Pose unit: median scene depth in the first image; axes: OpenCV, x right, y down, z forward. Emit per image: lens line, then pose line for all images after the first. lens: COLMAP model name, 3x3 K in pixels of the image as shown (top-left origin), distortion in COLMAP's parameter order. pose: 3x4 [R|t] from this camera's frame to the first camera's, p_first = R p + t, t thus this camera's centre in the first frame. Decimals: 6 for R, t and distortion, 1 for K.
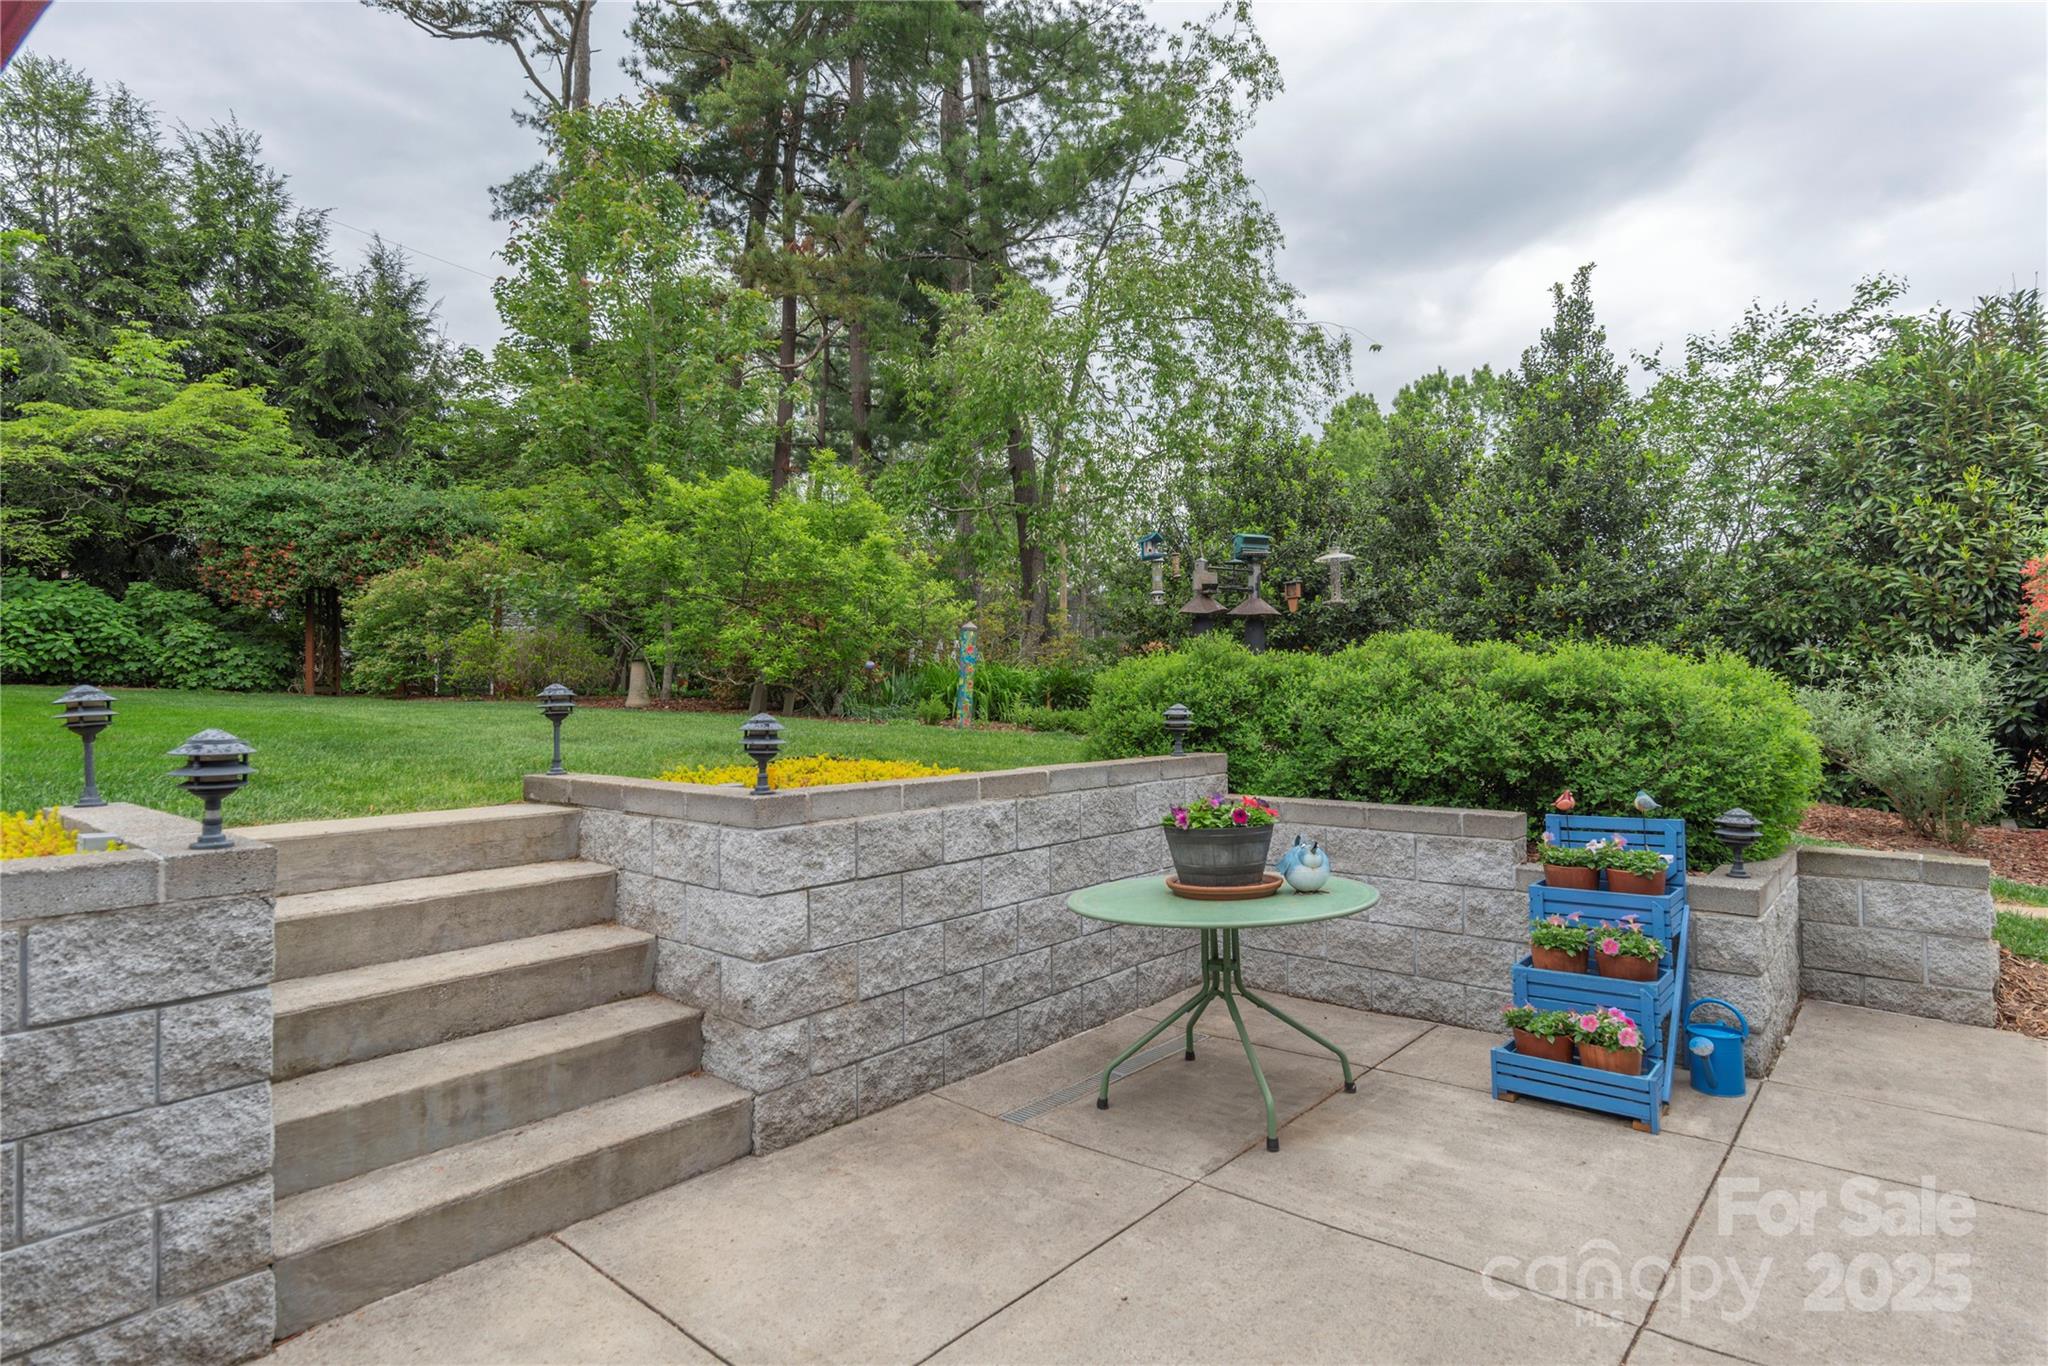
lens RADIAL K [[1066.2, 0, 1021.3], [0, 1066.2, 673.3], [0, 0, 1]] dist [0.002842, -0.000393]
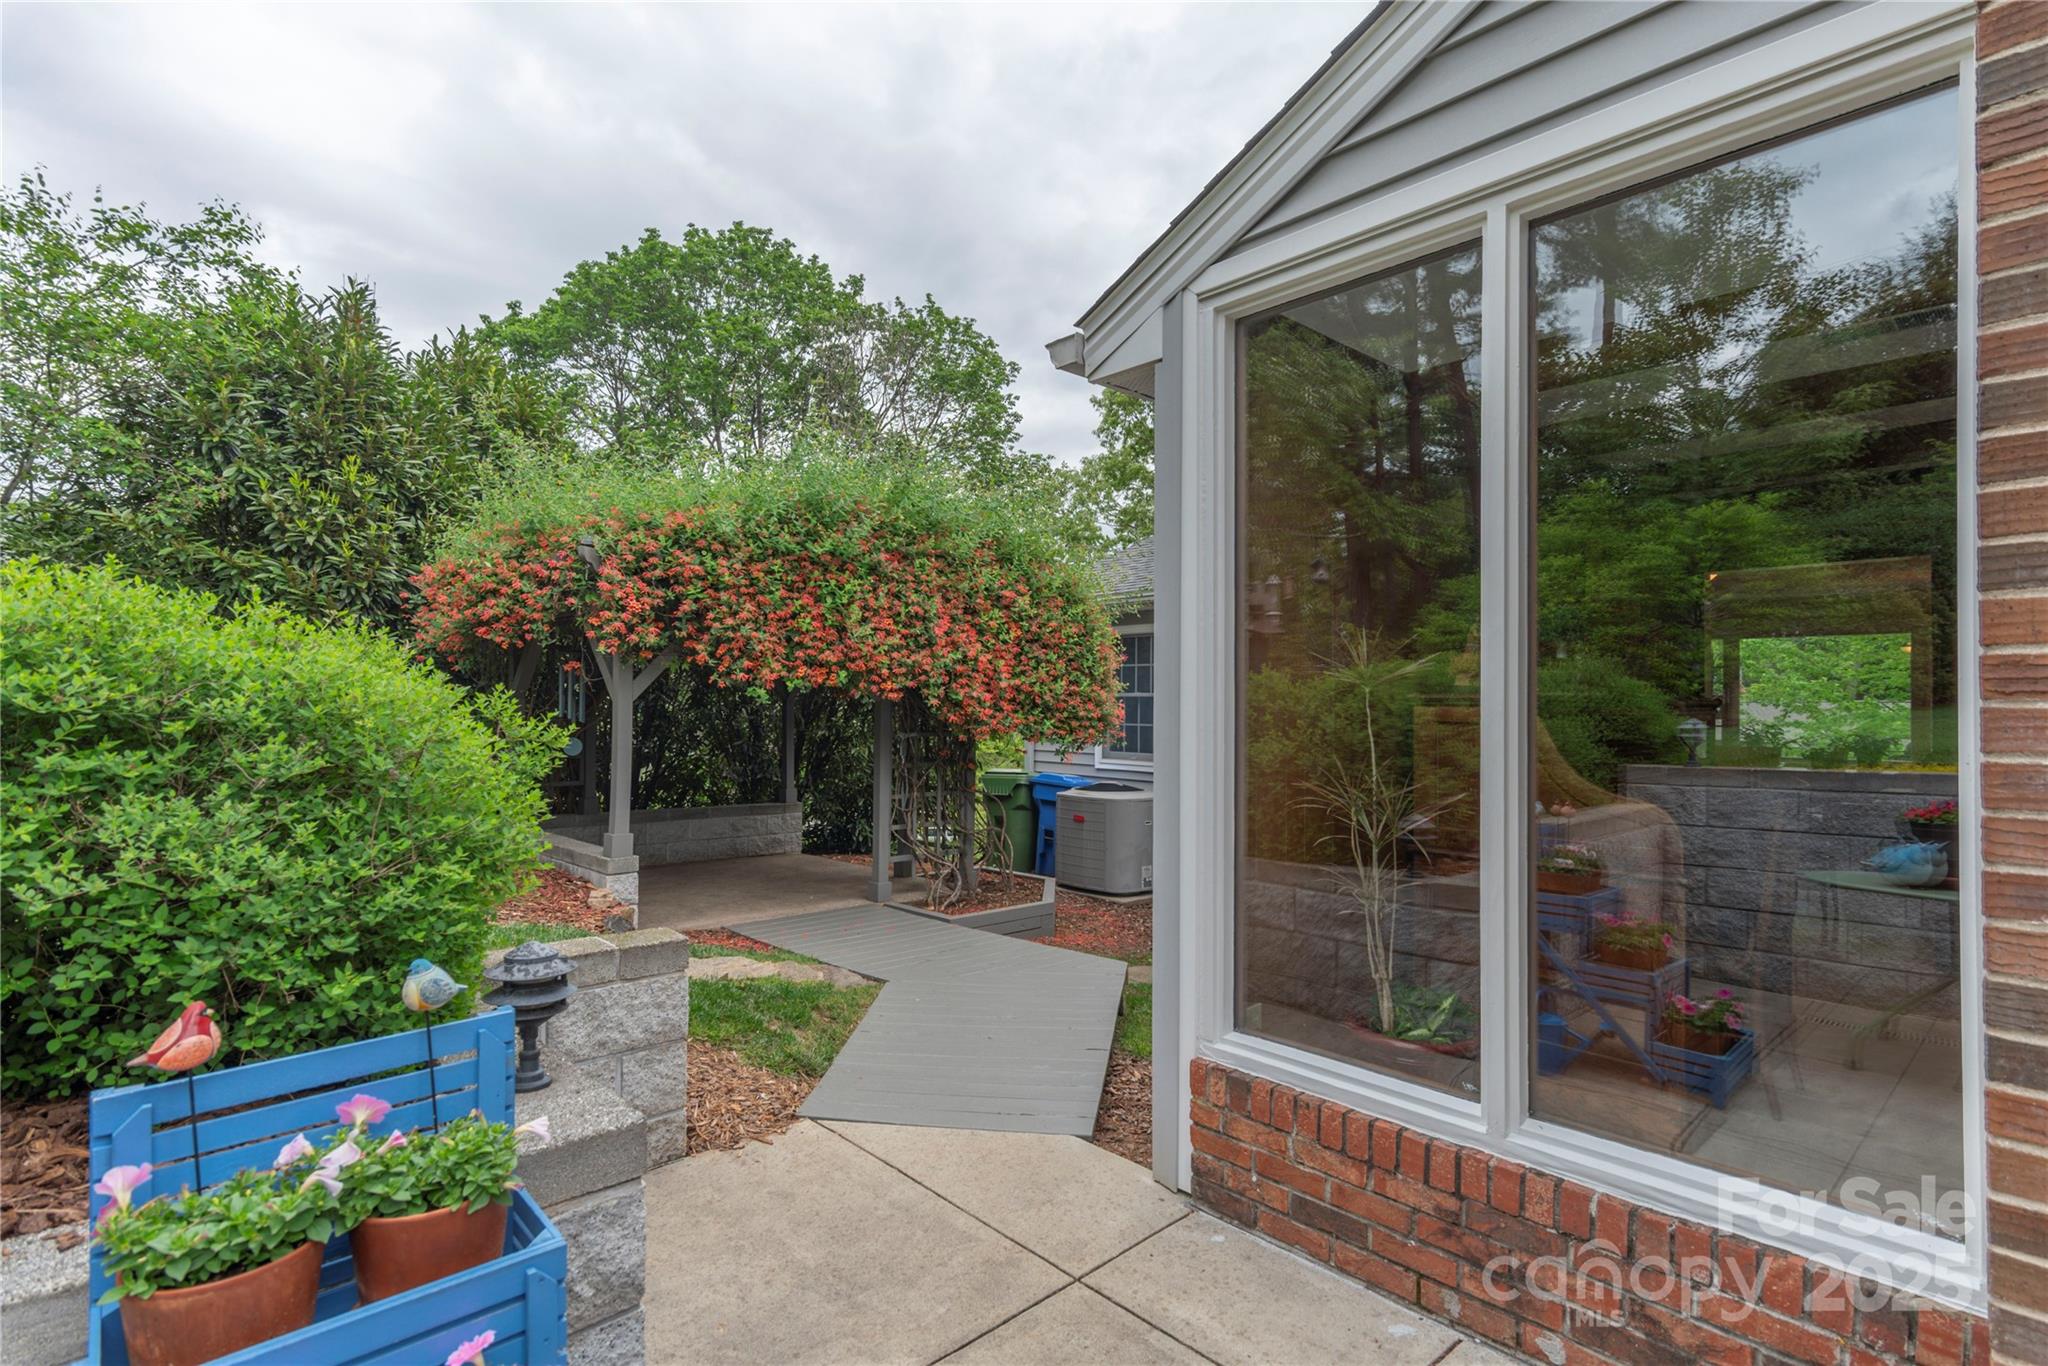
lens RADIAL K [[997.7, 0, 1020.2], [0, 997.7, 685.6], [0, 0, 1]] dist [0.009369, -0.000906]
pose [[0.106061, 0.027344, 0.993984, 0.112553], [-0.022607, 0.999430, -0.025081, 0.008174], [-0.994103, -0.019811, 0.106619, 0.338903]]
